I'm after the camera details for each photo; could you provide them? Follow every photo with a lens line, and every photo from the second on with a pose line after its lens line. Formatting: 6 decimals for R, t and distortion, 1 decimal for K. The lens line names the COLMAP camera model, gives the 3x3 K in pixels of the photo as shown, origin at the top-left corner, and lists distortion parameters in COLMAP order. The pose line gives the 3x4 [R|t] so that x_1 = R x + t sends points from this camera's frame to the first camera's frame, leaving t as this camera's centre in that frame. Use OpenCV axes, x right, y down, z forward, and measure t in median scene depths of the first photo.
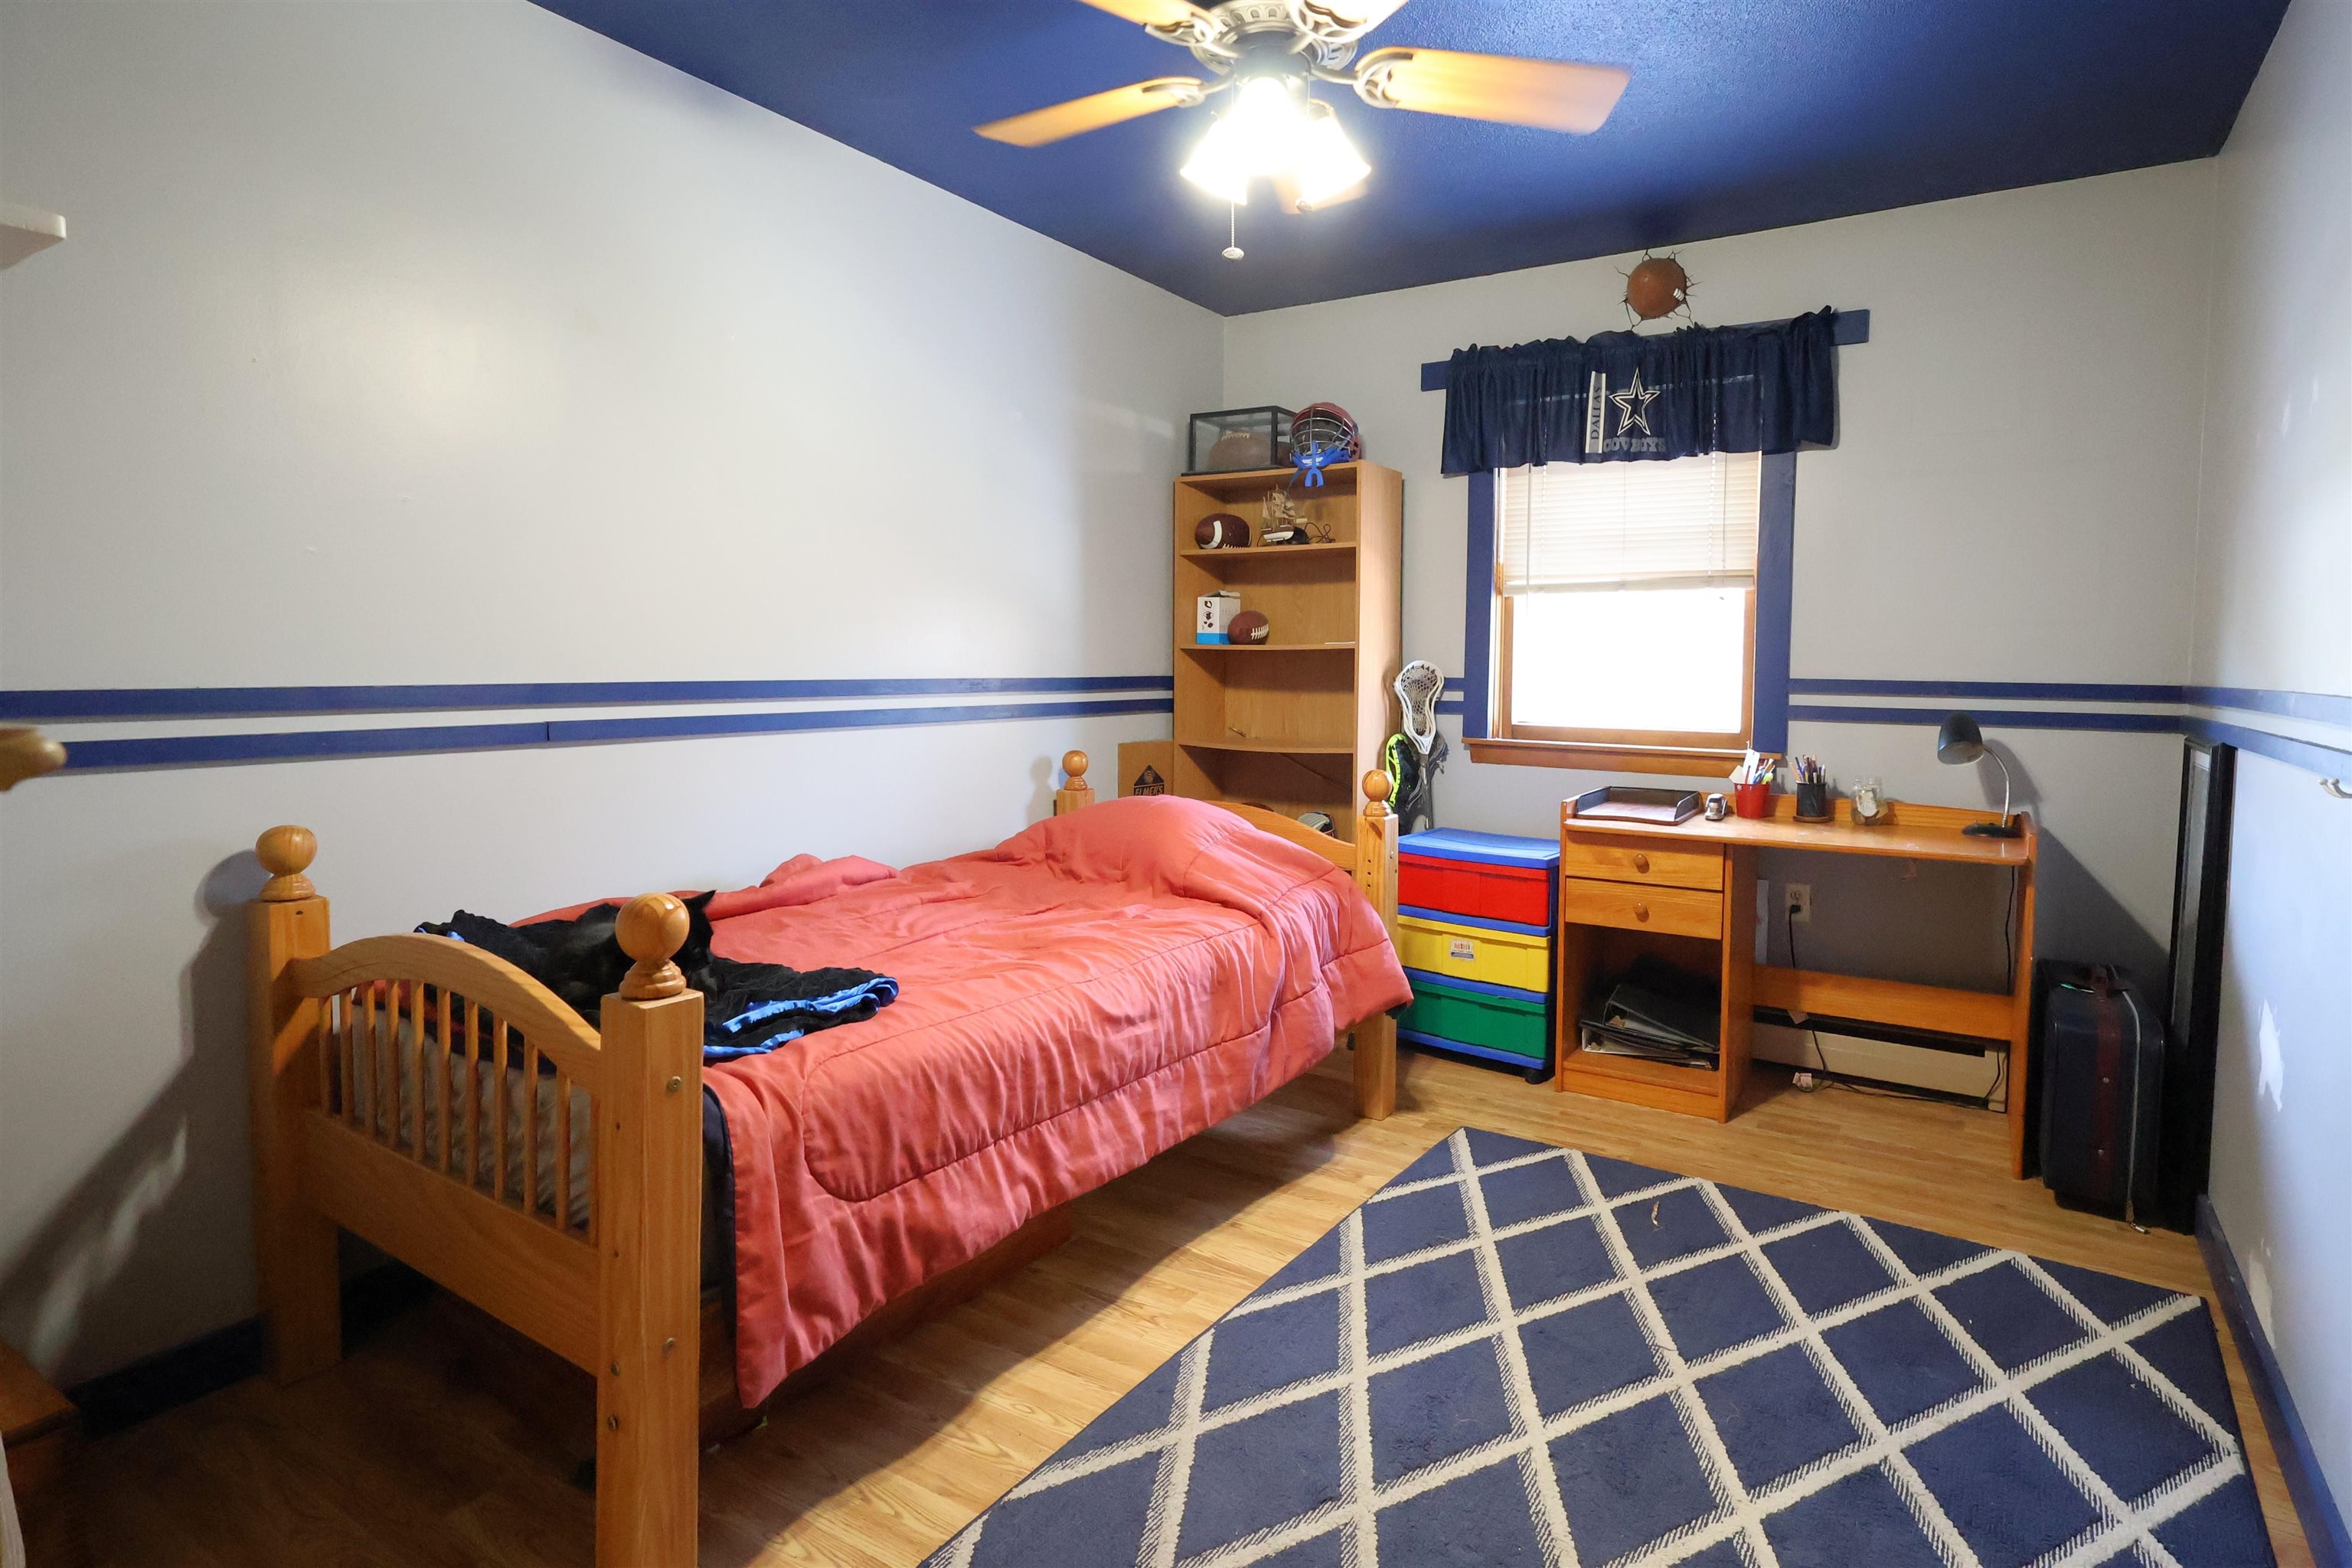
lens RADIAL K [[1177.5, 0, 1262.2], [0, 1177.5, 723.2], [0, 0, 1]] dist [0.007057, 0.000364]
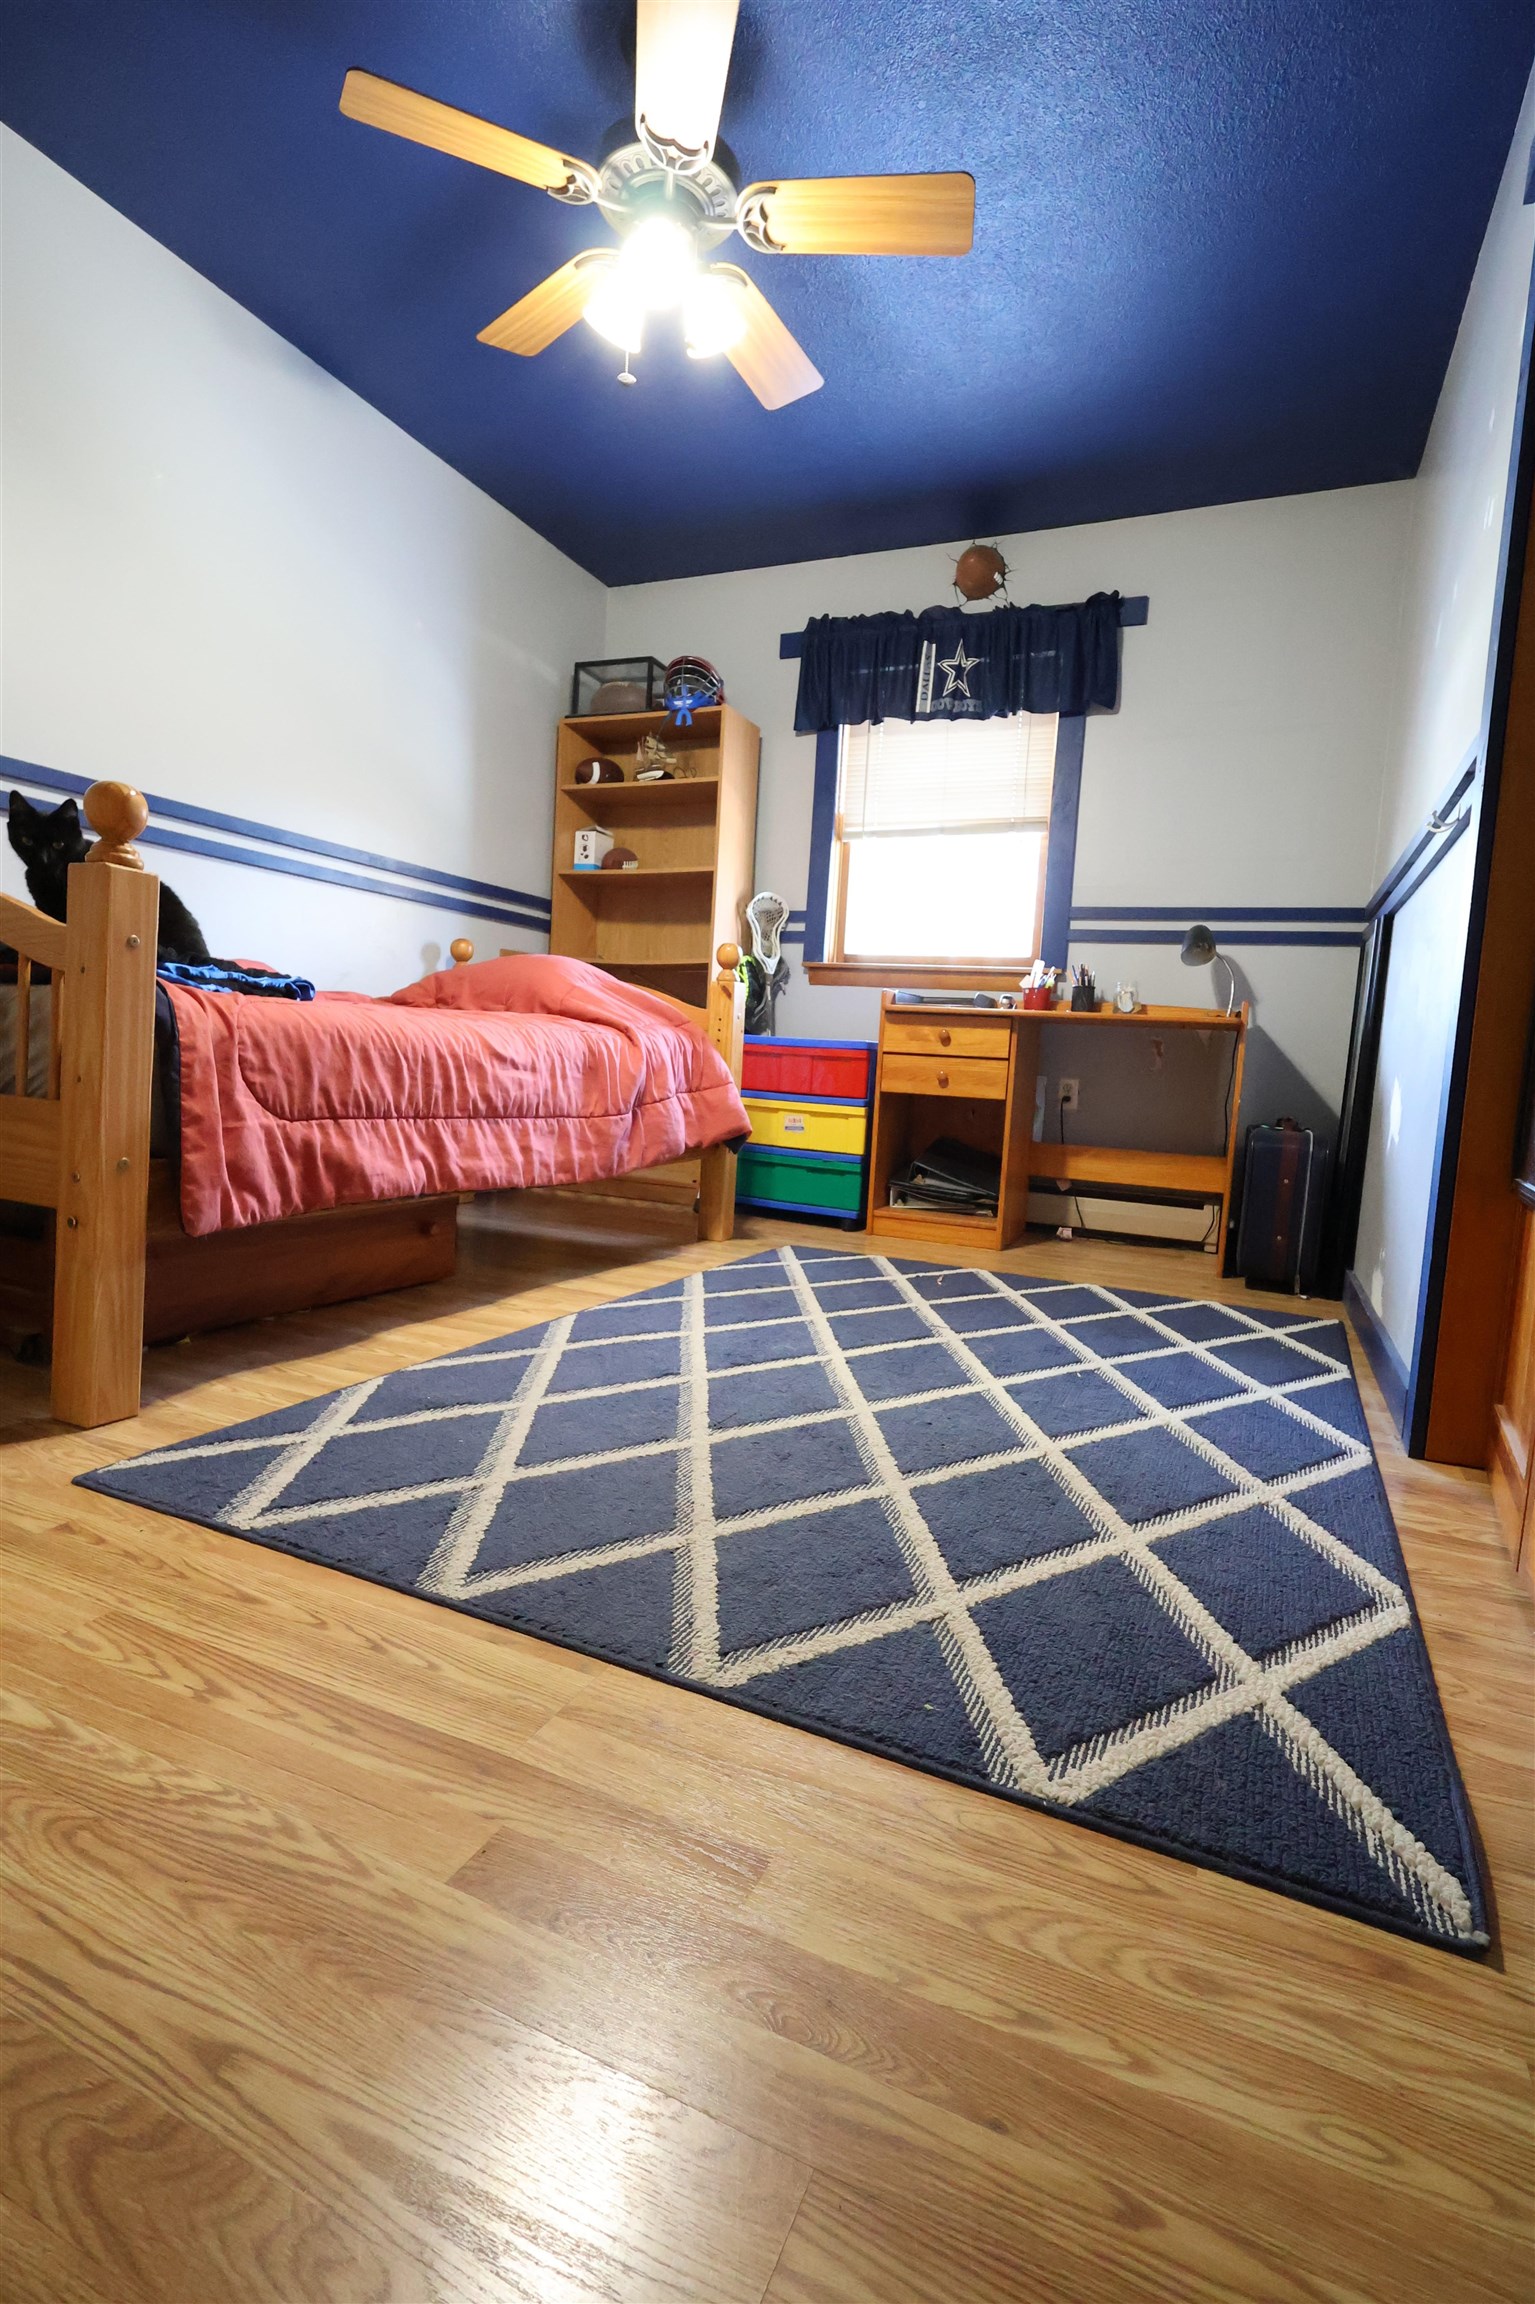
lens RADIAL K [[1076.4, 0, 751.9], [0, 1076.4, 1155.0], [0, 0, 1]] dist [0.000178, 0.000836]
pose [[0.991809, 0.036107, 0.122517, -0.003419], [-0.040477, 0.998623, 0.033366, 0.203371], [-0.121144, -0.038052, 0.991905, -0.067574]]
